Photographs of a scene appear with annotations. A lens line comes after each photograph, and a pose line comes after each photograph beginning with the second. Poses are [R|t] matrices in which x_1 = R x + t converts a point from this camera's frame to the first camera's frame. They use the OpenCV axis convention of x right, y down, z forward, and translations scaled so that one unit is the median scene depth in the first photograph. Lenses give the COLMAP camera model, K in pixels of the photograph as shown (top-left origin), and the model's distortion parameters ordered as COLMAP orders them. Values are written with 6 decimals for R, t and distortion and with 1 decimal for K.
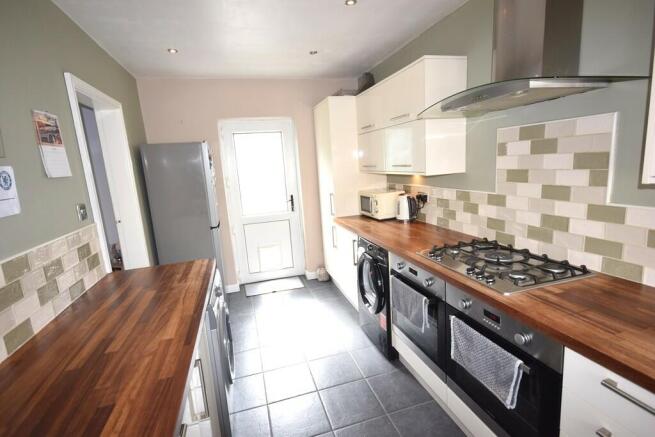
lens RADIAL K [[320.5, 0, 327.5], [0, 320.5, 218.5], [0, 0, 1]] dist [-0.001015, -0.000236]
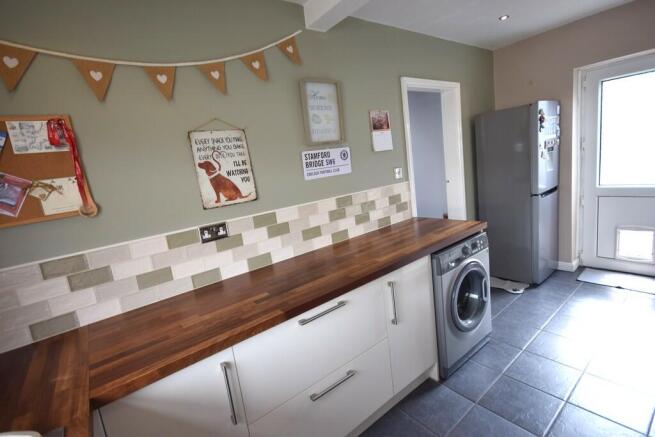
lens RADIAL K [[320.5, 0, 327.5], [0, 320.5, 218.5], [0, 0, 1]] dist [-0.001015, -0.000236]
pose [[0.372307, 0.188338, -0.908799, 0.546043], [-0.065387, 0.982084, 0.176738, -0.057033], [0.925803, -0.006377, 0.377952, 0.134456]]
